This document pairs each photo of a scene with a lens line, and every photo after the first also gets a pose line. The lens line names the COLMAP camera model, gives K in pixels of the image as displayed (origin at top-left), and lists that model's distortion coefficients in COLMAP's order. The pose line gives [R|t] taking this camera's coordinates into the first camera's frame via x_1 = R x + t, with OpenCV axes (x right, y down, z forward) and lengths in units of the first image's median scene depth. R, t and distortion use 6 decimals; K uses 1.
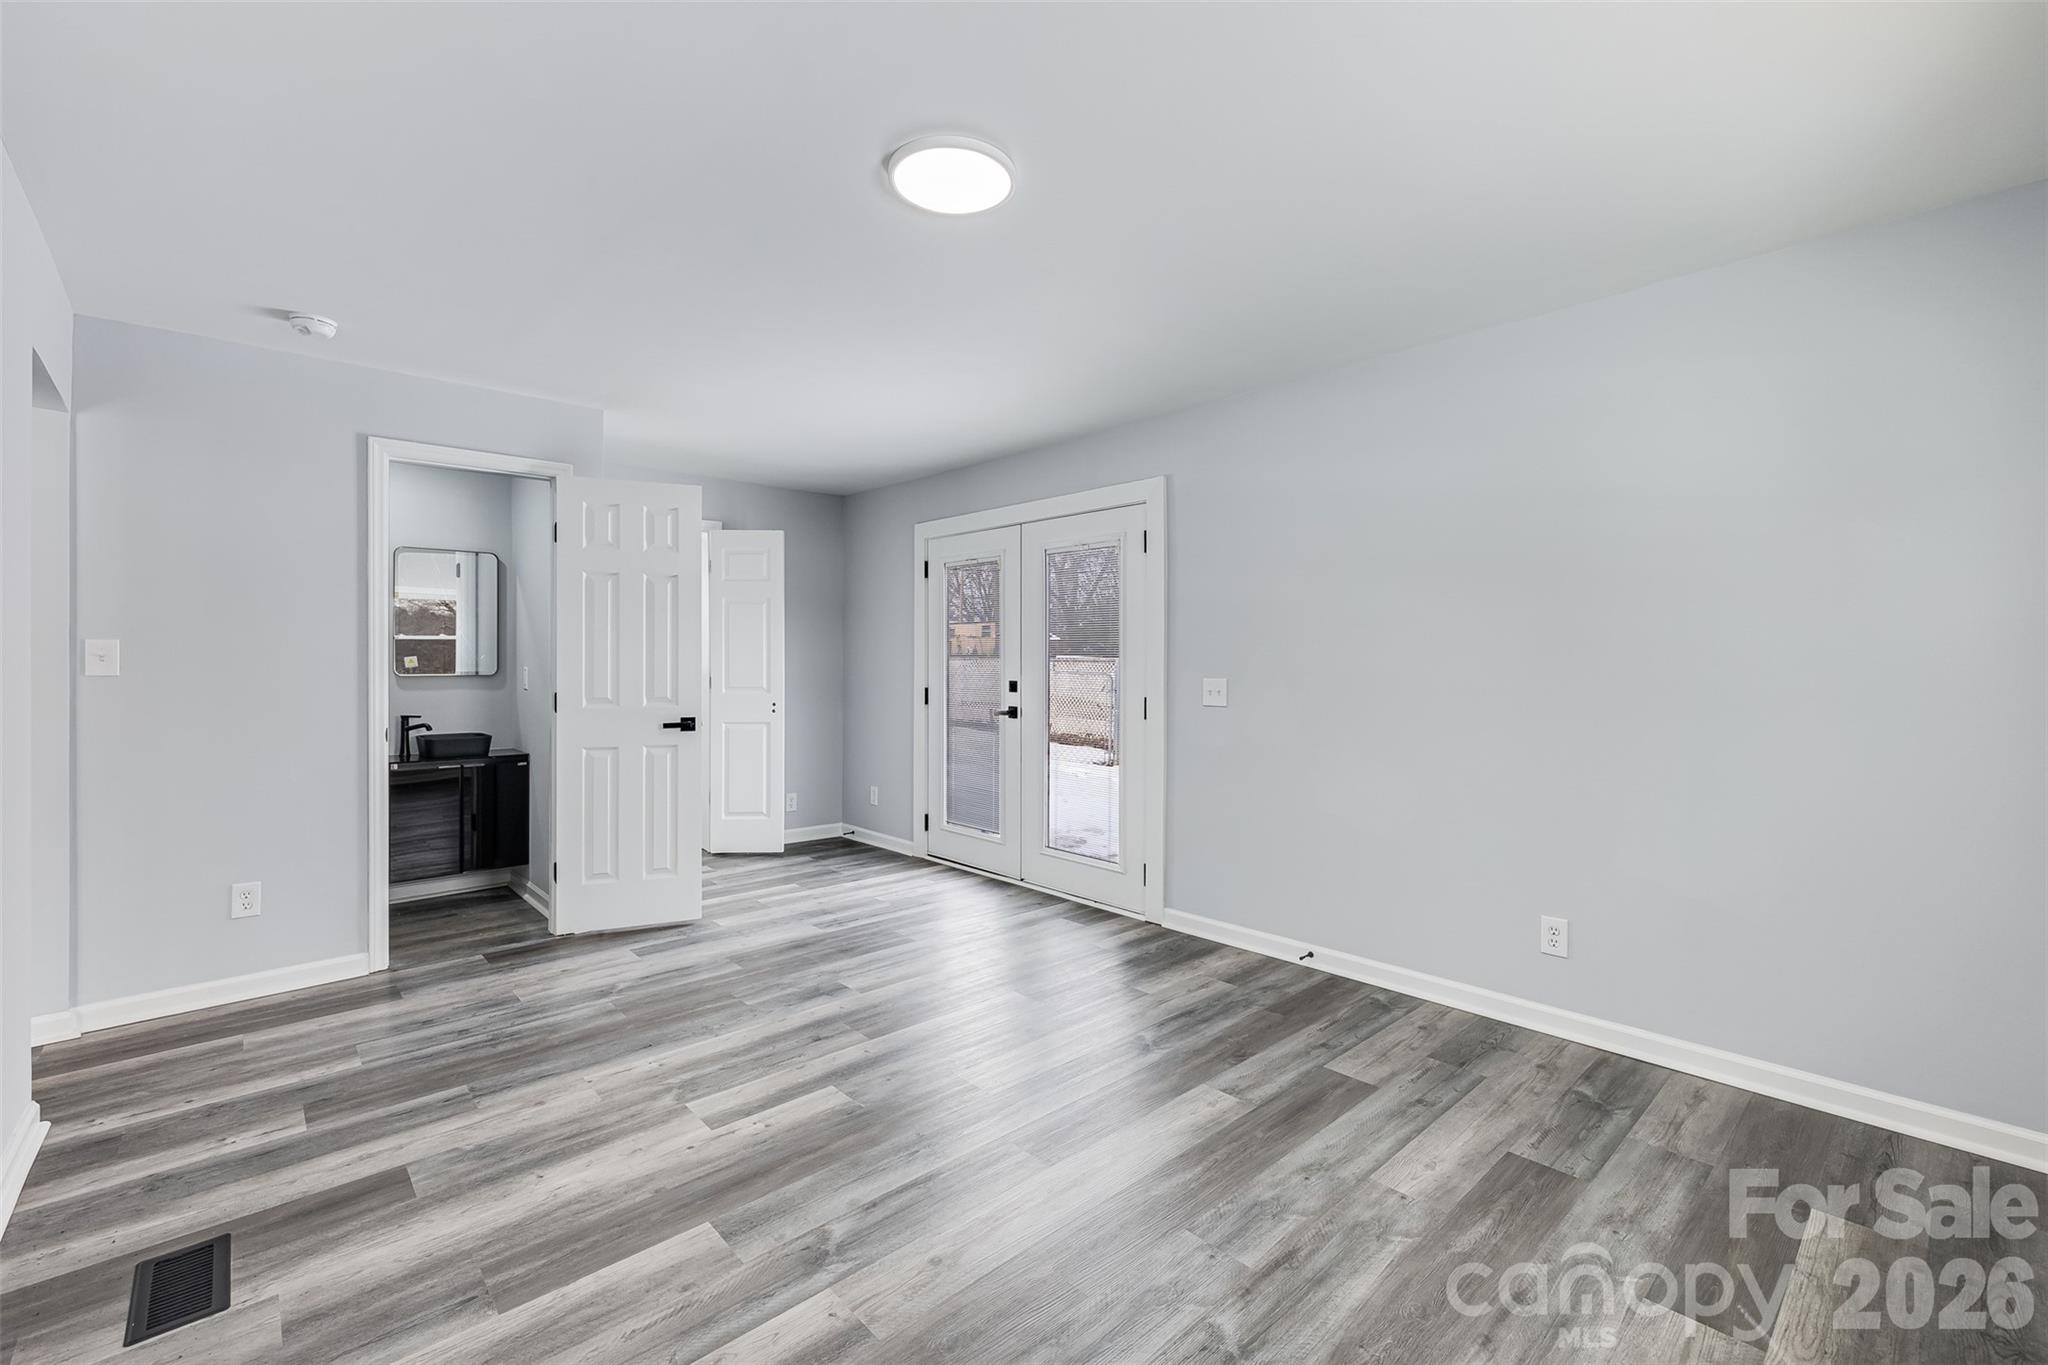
lens RADIAL K [[866.7, 0, 1021.3], [0, 866.7, 659.4], [0, 0, 1]] dist [0.000580, 0.000081]
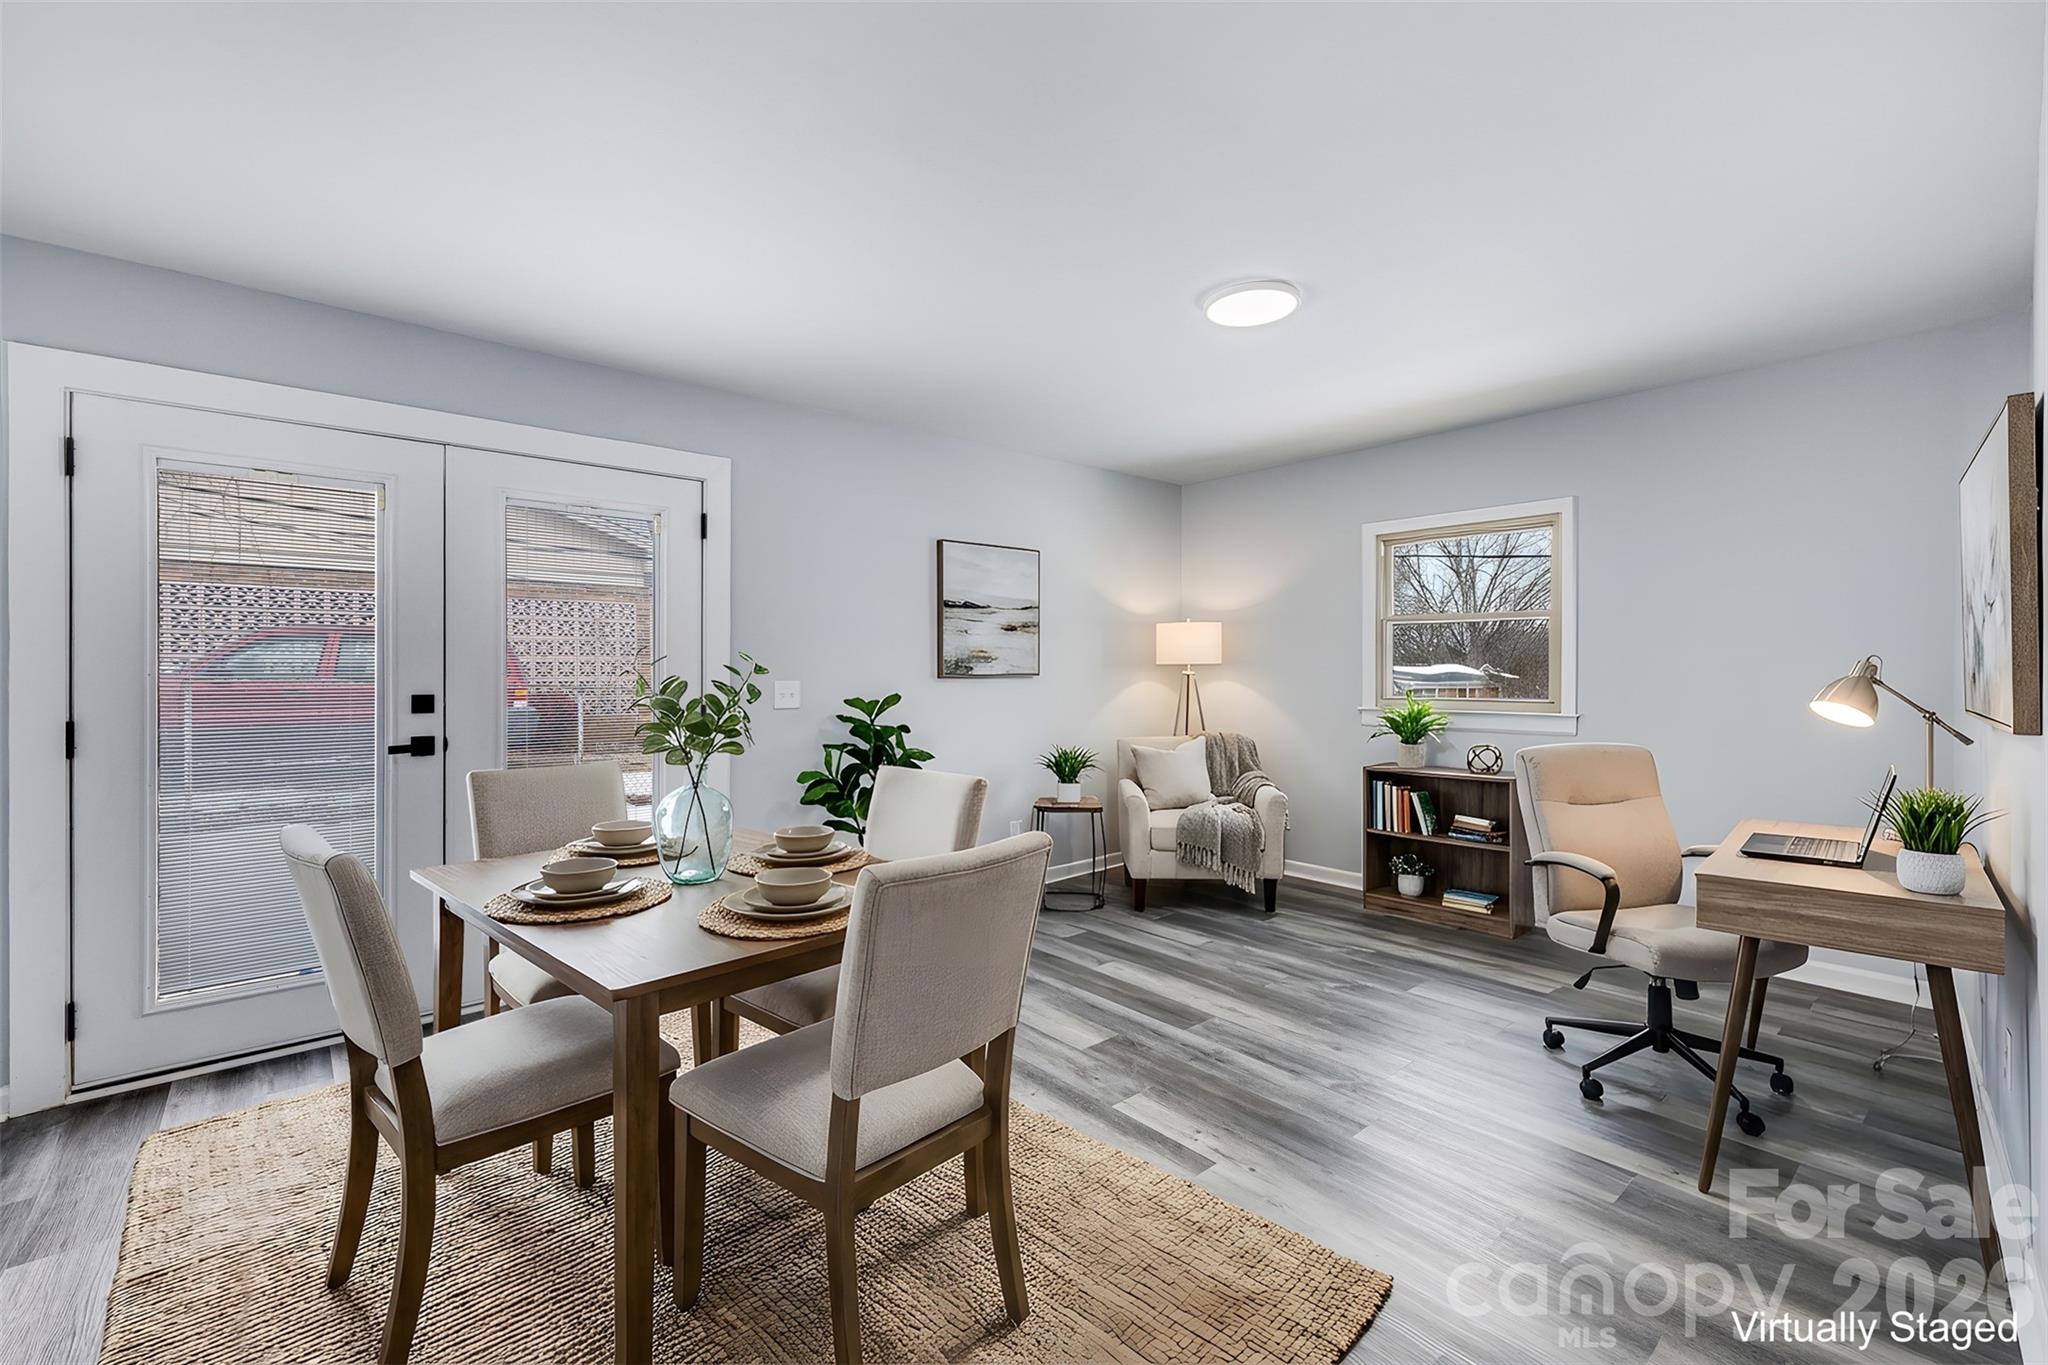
lens RADIAL K [[866.7, 0, 1021.3], [0, 866.7, 659.4], [0, 0, 1]] dist [0.000580, 0.000081]
pose [[0.026858, 0.008230, 0.999605, -1.093415], [-0.001566, 0.999965, -0.008191, 0.006961], [-0.999638, -0.001346, 0.026870, 0.996516]]
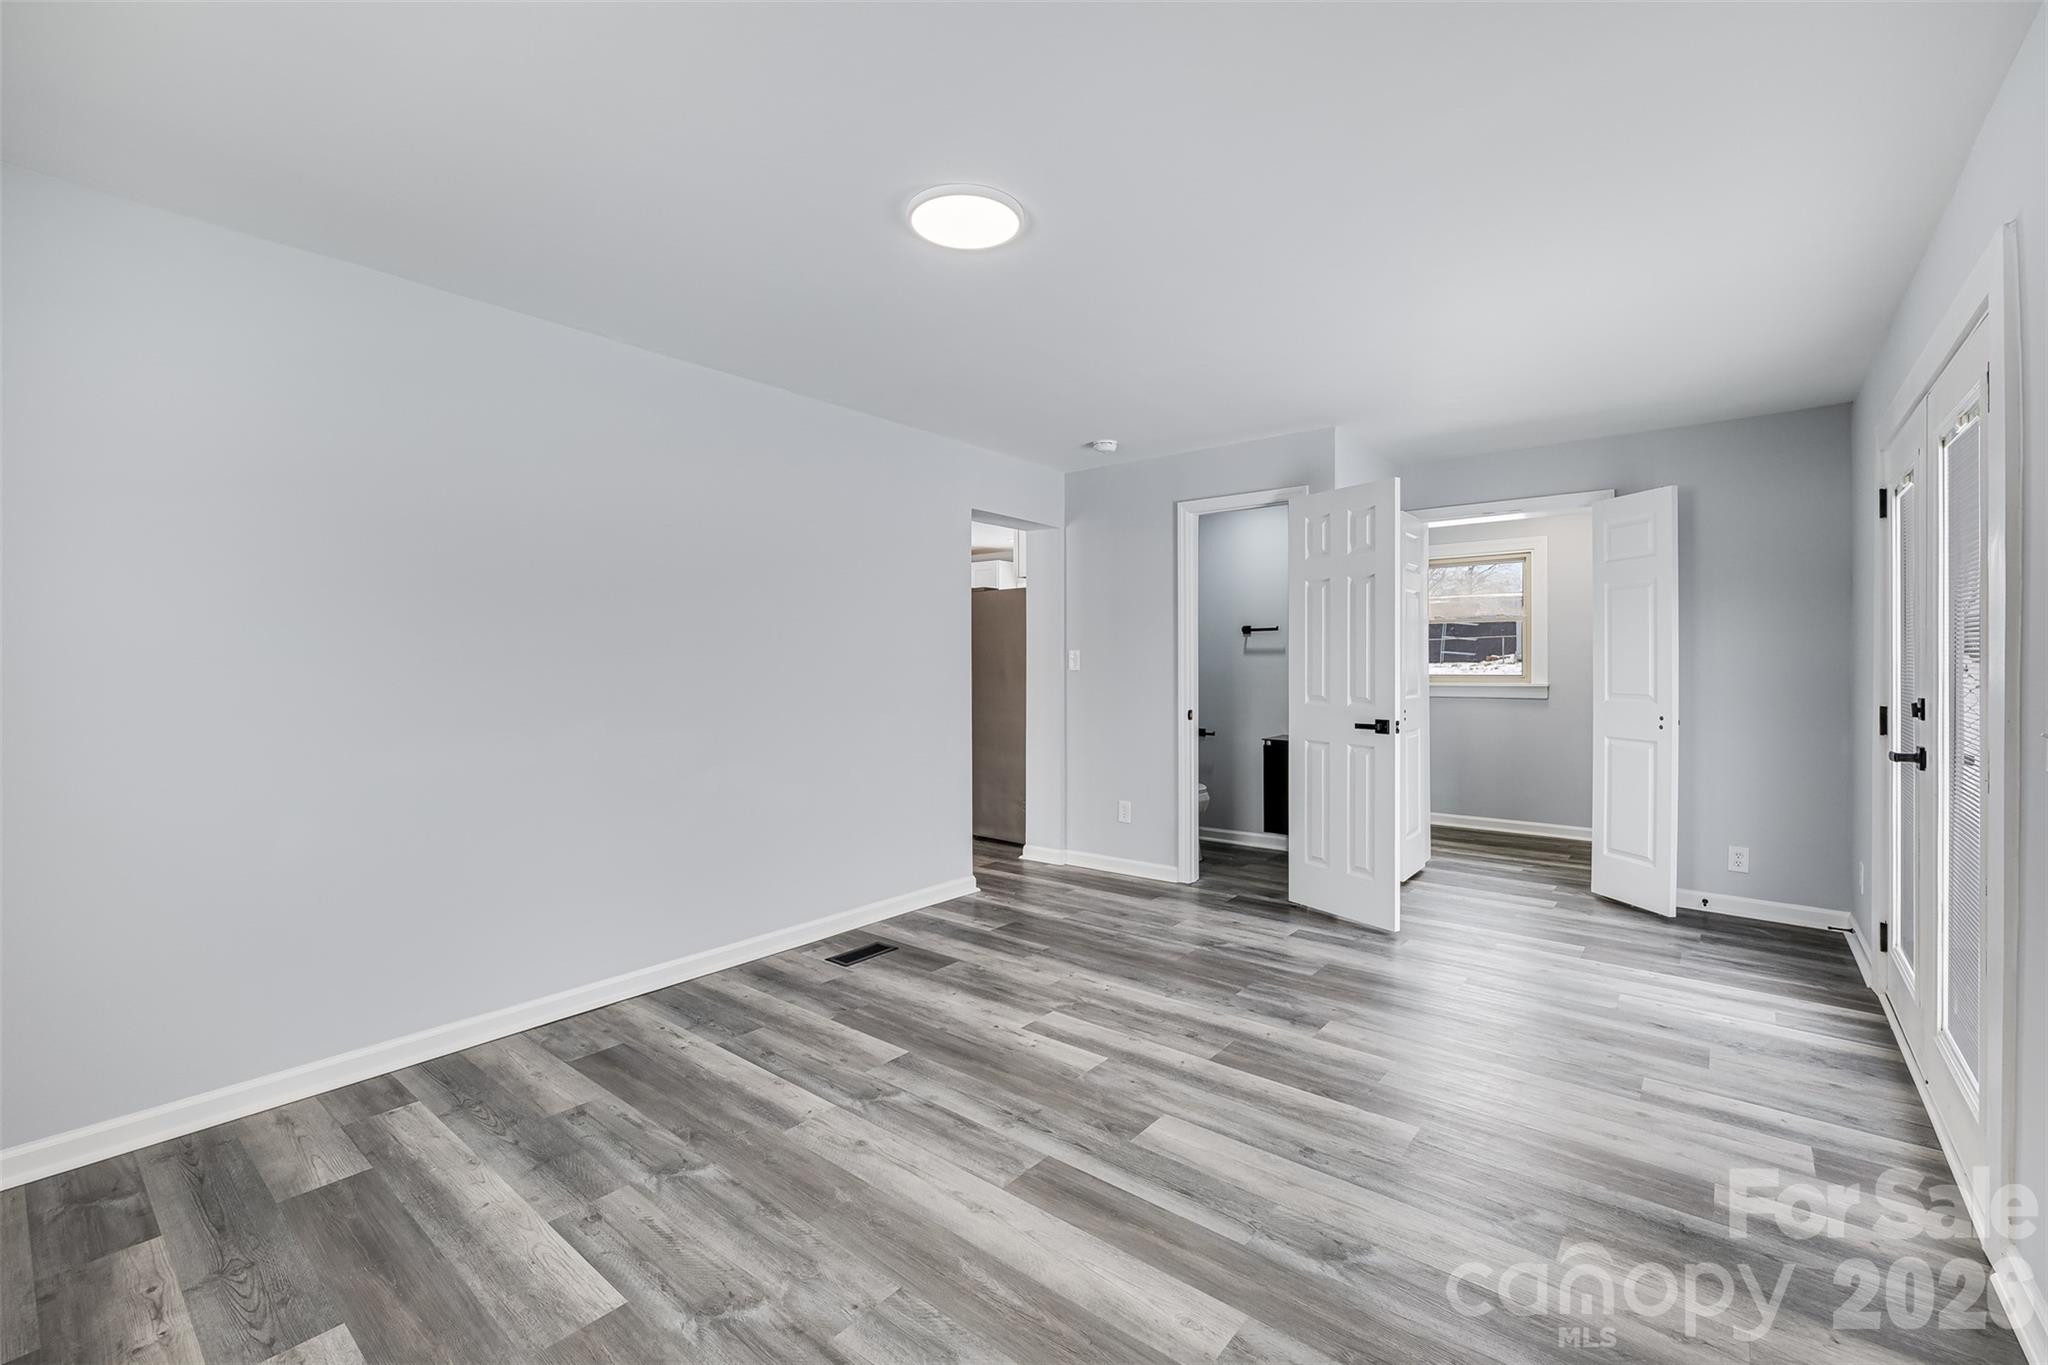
lens RADIAL K [[861.6, 0, 1022.6], [0, 861.6, 677.1], [0, 0, 1]] dist [0.000260, 0.000213]
pose [[0.146481, 0.016240, -0.989080, 0.751772], [0.003830, 0.999848, 0.016984, 0.002513], [0.989206, -0.006276, 0.146396, 0.688376]]
